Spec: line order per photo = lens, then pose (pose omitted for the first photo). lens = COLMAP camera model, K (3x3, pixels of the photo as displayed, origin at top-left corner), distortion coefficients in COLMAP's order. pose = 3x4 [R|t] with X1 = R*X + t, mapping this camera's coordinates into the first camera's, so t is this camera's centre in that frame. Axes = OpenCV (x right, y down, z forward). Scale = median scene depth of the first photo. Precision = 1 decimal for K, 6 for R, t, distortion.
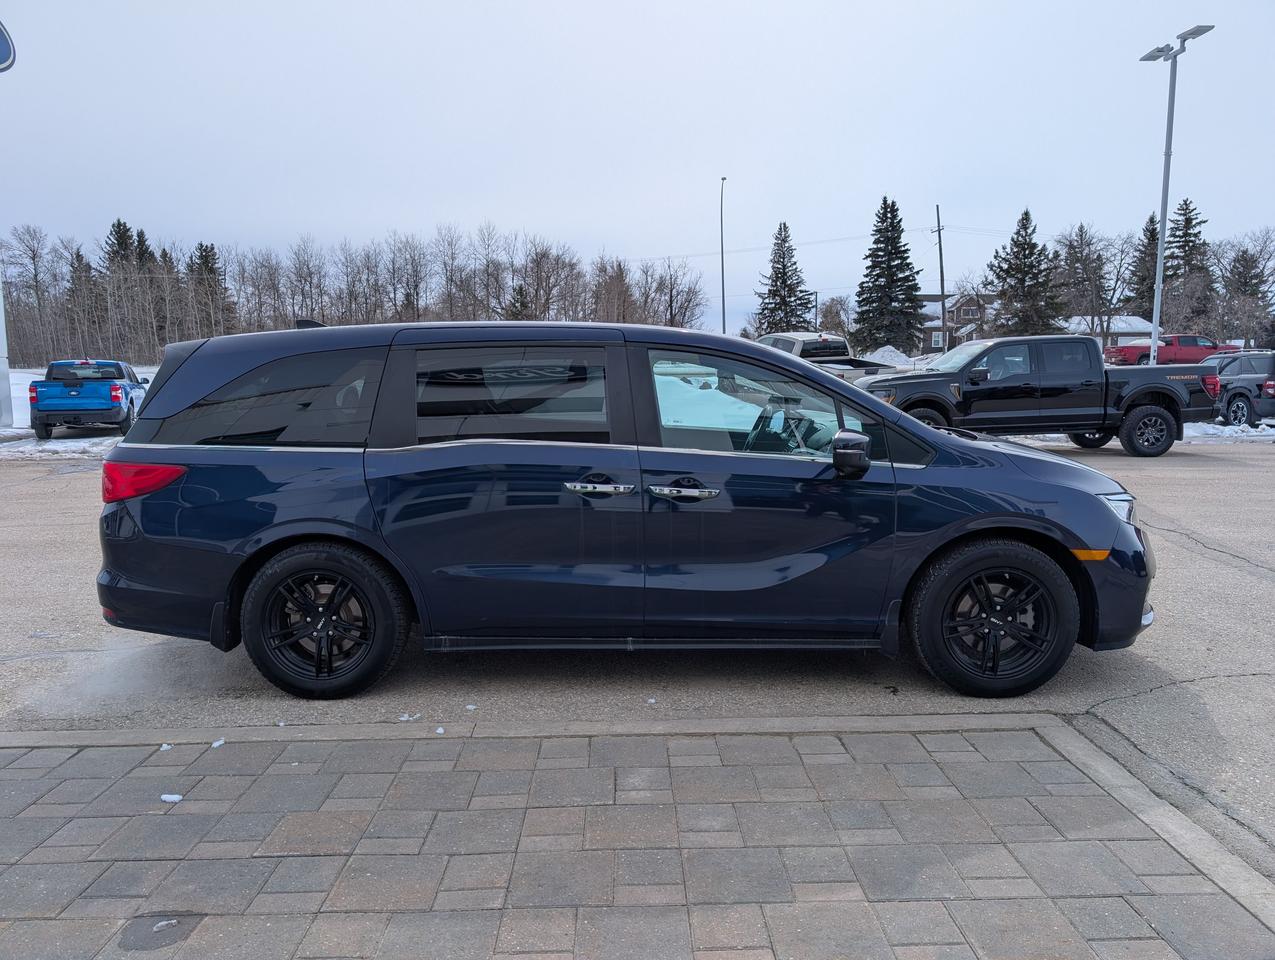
lens RADIAL K [[915.2, 0, 650.2], [0, 915.2, 481.3], [0, 0, 1]] dist [0.008703, -0.003302]
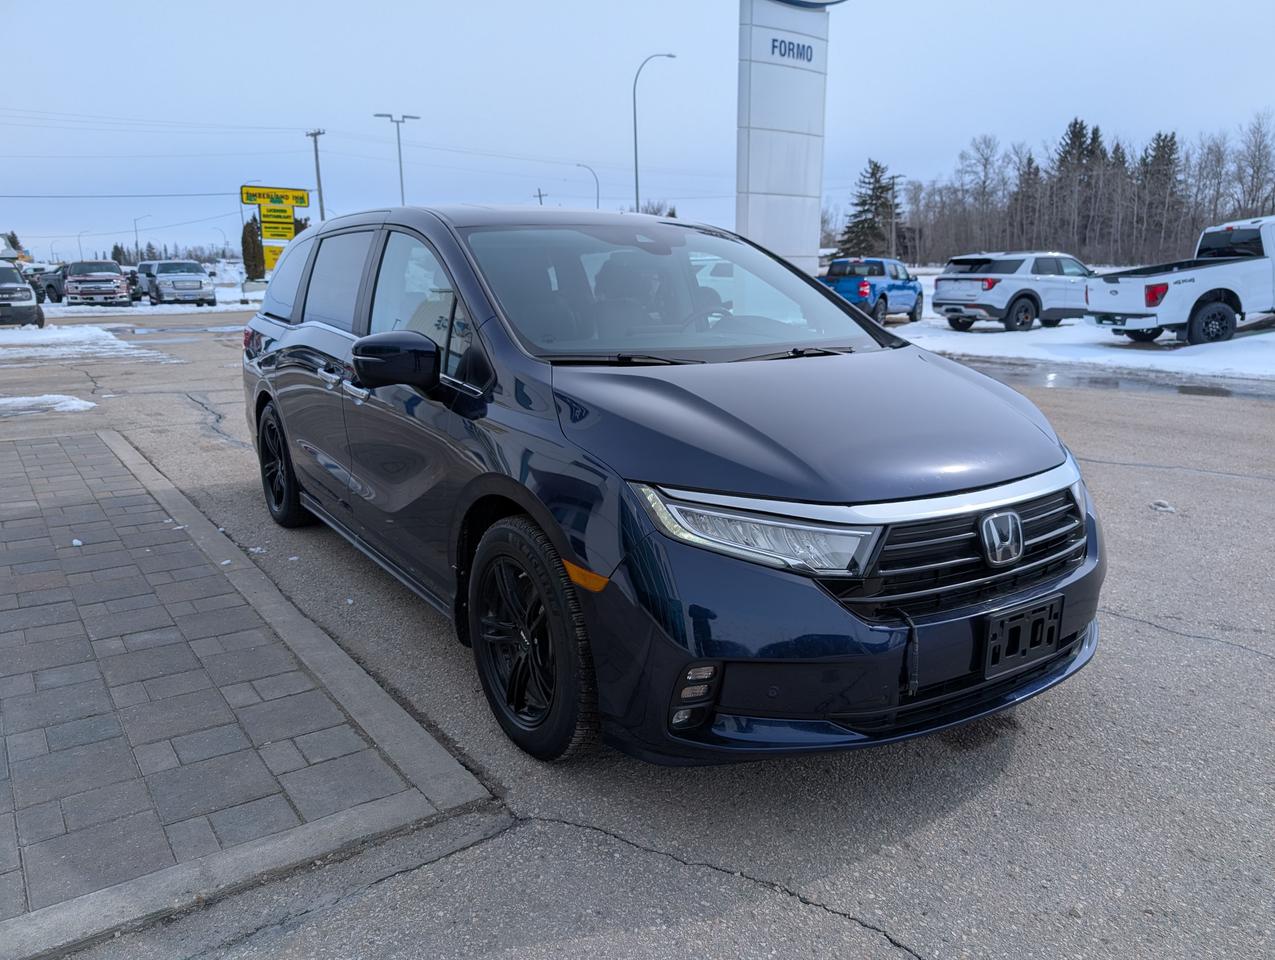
lens RADIAL K [[915.2, 0, 650.2], [0, 915.2, 481.3], [0, 0, 1]] dist [0.008703, -0.003302]
pose [[0.570510, 0.191649, -0.798617, 0.078541], [-0.106959, 0.981449, 0.159115, -0.006465], [0.814296, -0.005357, 0.580425, 0.057123]]
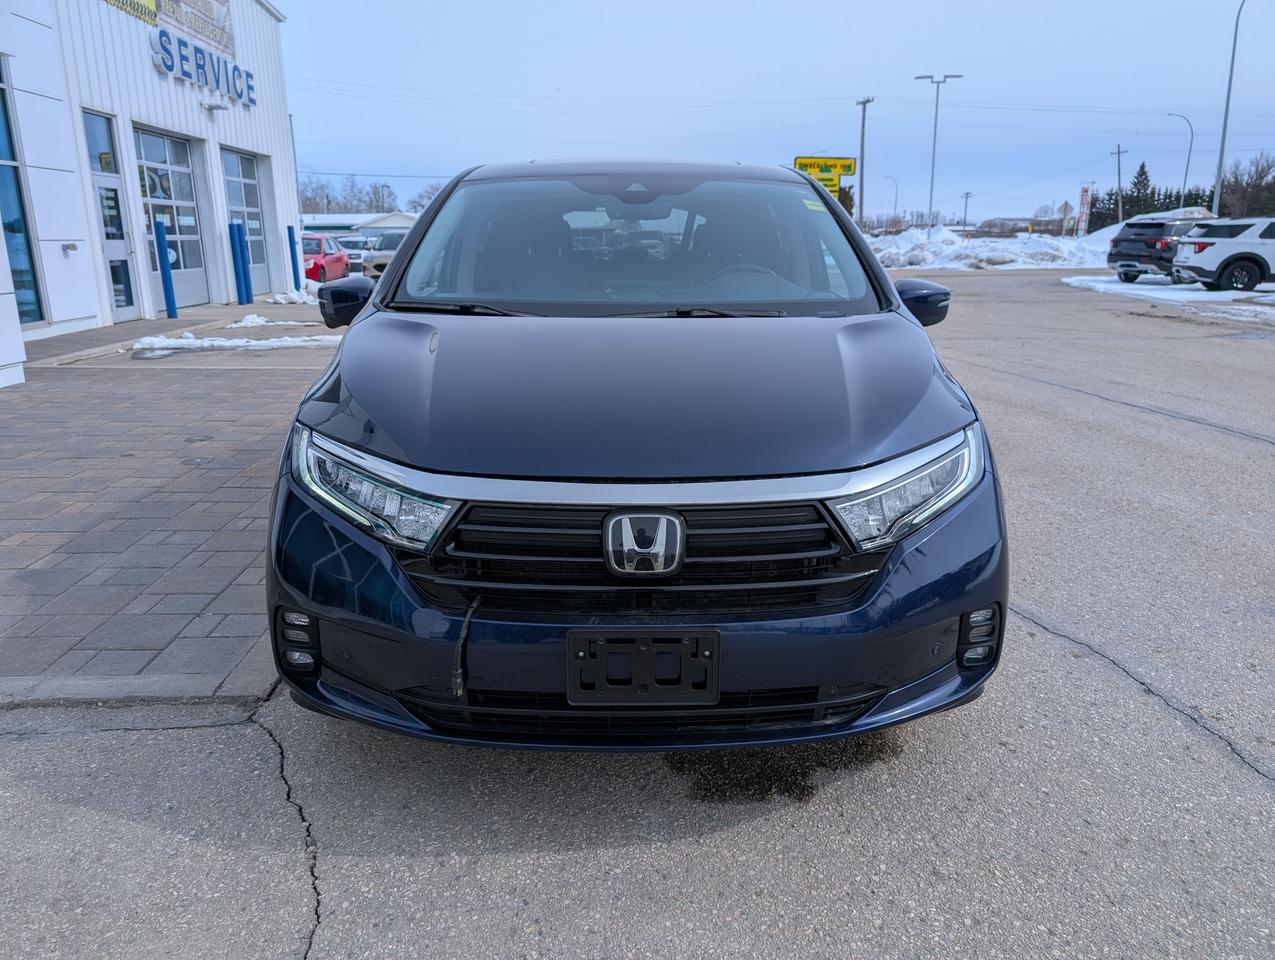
lens RADIAL K [[915.2, 0, 650.2], [0, 915.2, 481.3], [0, 0, 1]] dist [0.008703, -0.003302]
pose [[0.036069, 0.263591, -0.963960, 0.088244], [-0.122820, 0.958444, 0.257488, -0.010543], [0.991773, 0.109106, 0.066944, 0.098795]]
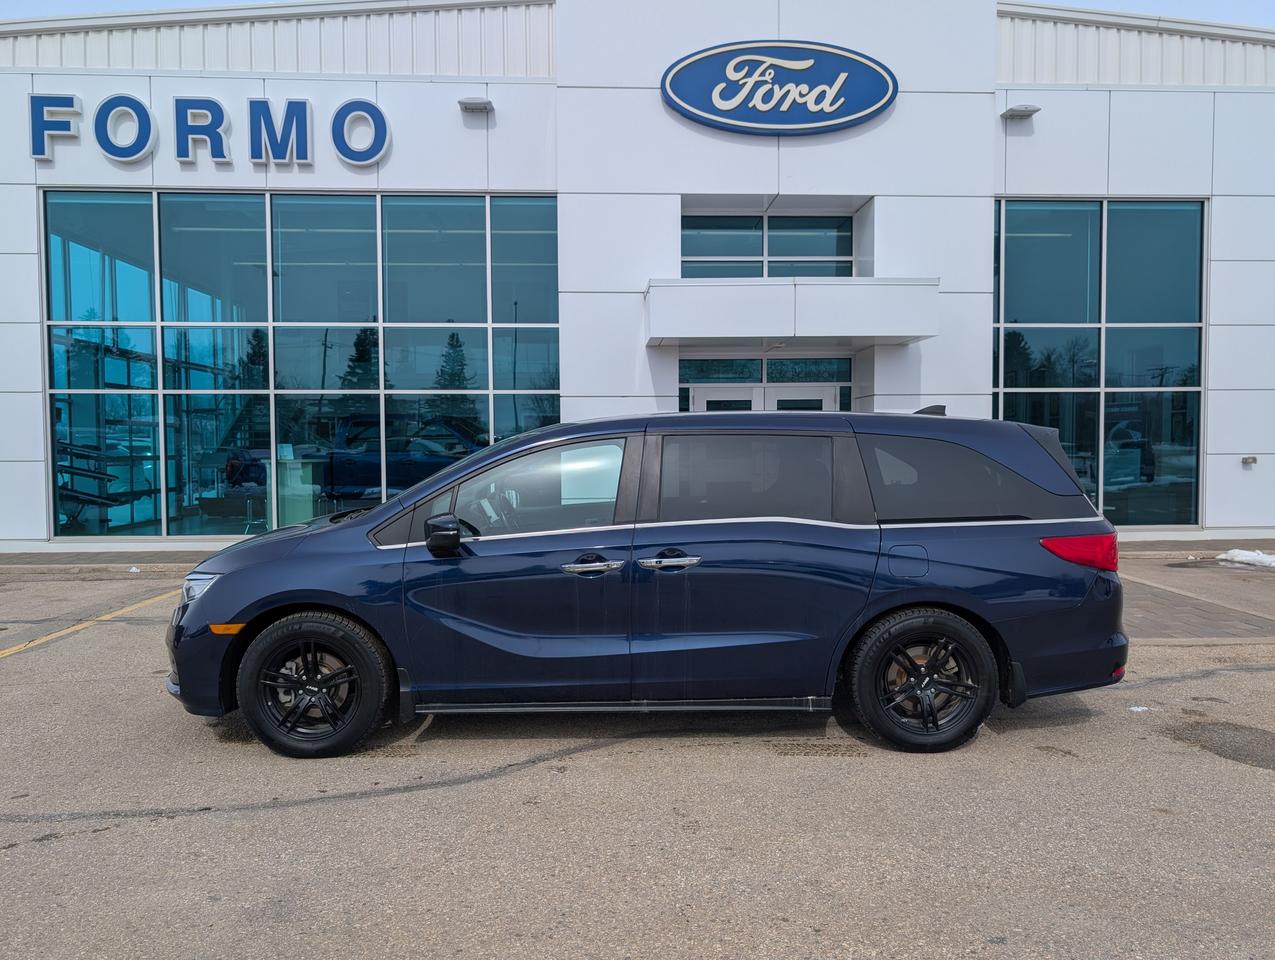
lens RADIAL K [[915.2, 0, 650.2], [0, 915.2, 481.3], [0, 0, 1]] dist [0.008703, -0.003302]
pose [[-0.999527, 0.013059, -0.027833, 0.000013], [0.008253, 0.986049, 0.166253, -0.027589], [0.029616, 0.165944, -0.985690, 0.210560]]
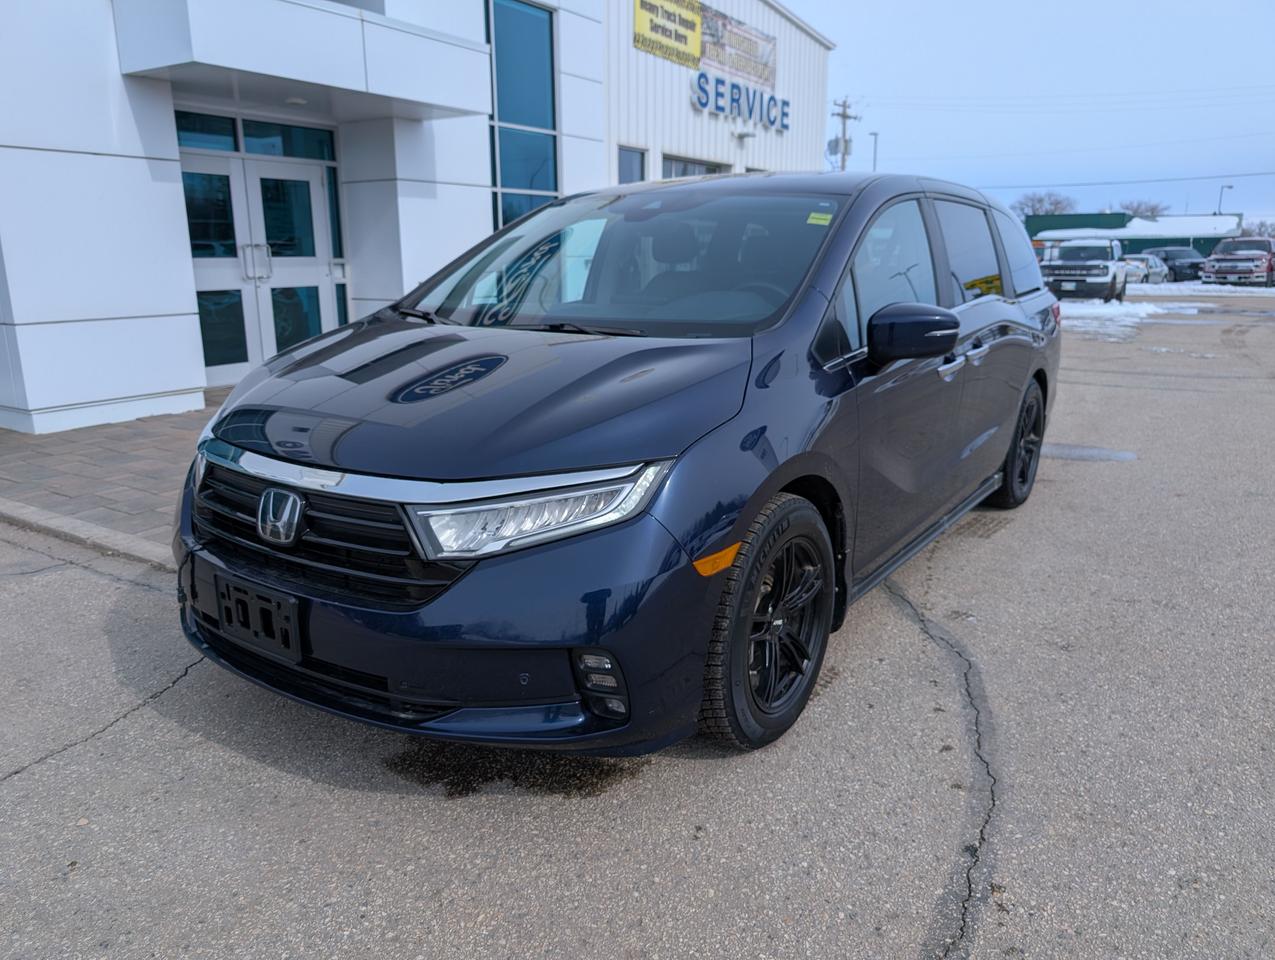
lens RADIAL K [[916.6, 0, 633.9], [0, 916.6, 478.3], [0, 0, 1]] dist [0.004431, 0.001157]
pose [[-0.557682, 0.207827, -0.803616, 0.077788], [-0.095927, 0.945525, 0.311097, -0.015867], [0.824493, 0.250581, -0.507366, 0.140165]]
